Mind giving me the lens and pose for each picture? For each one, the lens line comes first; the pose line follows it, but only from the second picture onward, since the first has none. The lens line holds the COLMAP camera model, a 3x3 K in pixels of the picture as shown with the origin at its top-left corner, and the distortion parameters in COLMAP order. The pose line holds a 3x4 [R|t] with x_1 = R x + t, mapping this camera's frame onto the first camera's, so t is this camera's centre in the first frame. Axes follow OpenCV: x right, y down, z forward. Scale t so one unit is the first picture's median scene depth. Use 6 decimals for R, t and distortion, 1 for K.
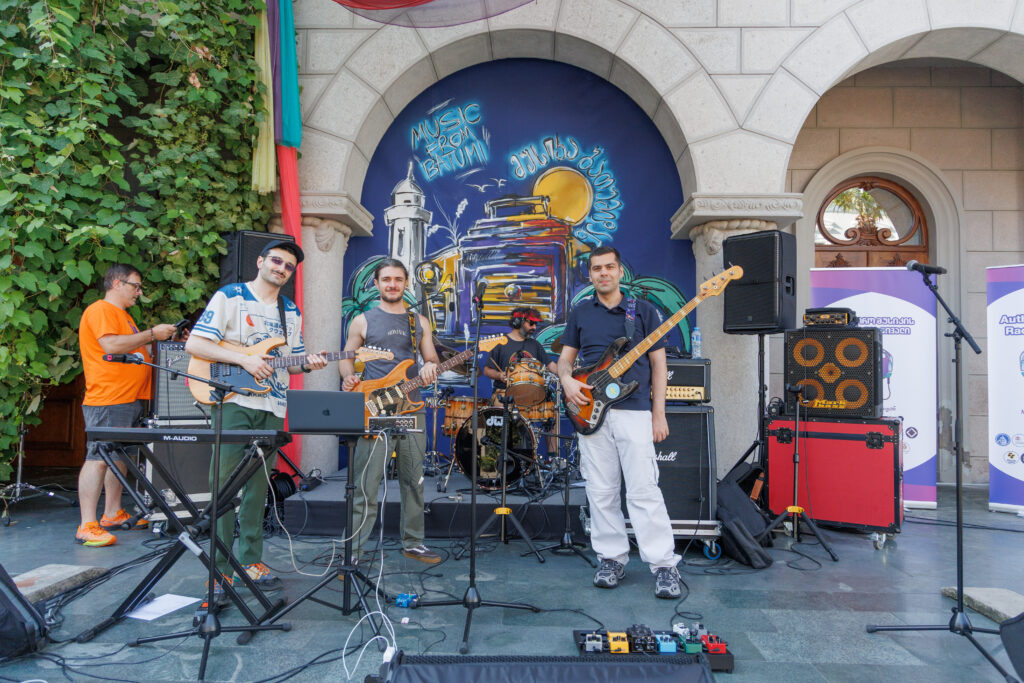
lens RADIAL K [[722.2, 0, 517.9], [0, 722.2, 345.5], [0, 0, 1]] dist [0.002828, -0.006307]
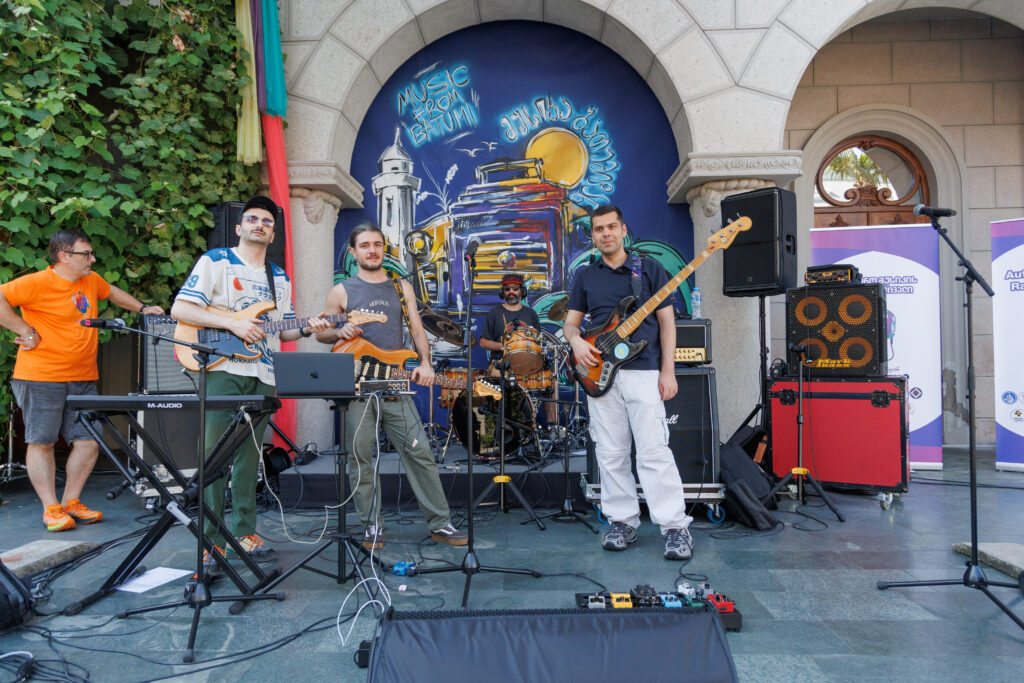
lens RADIAL K [[722.2, 0, 512.4], [0, 722.2, 340.6], [0, 0, 1]] dist [0.002828, -0.006307]
pose [[0.999690, -0.024341, -0.005164, 0.003037], [0.024443, 0.999486, 0.020752, 0.018564], [0.004656, -0.020872, 0.999771, 0.020199]]
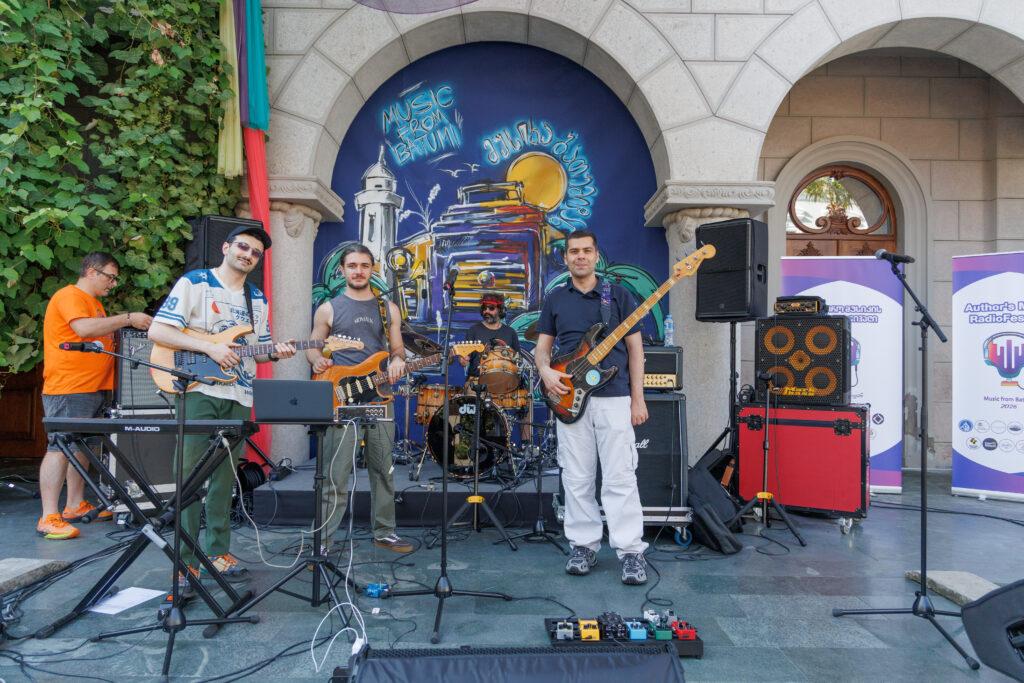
lens RADIAL K [[722.2, 0, 519.6], [0, 722.2, 348.6], [0, 0, 1]] dist [0.002828, -0.006307]
pose [[0.999308, -0.000087, 0.037199, 0.002707], [-0.000754, 0.999745, 0.022576, -0.001157], [-0.037192, -0.022588, 0.999053, 0.005559]]
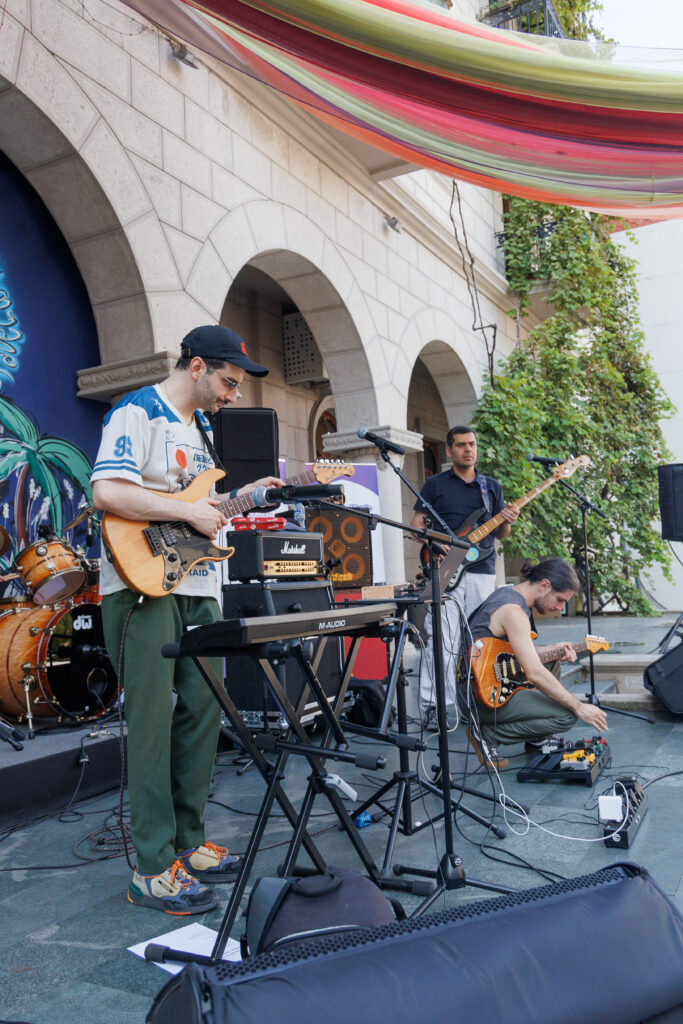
lens RADIAL K [[967.7, 0, 344.0], [0, 967.7, 516.4], [0, 0, 1]] dist [0.010090, 0.000000]
pose [[0.347453, 0.027458, 0.937295, -0.897147], [0.006133, 0.999483, -0.031553, 0.032823], [-0.937677, 0.016712, 0.347105, 0.445315]]
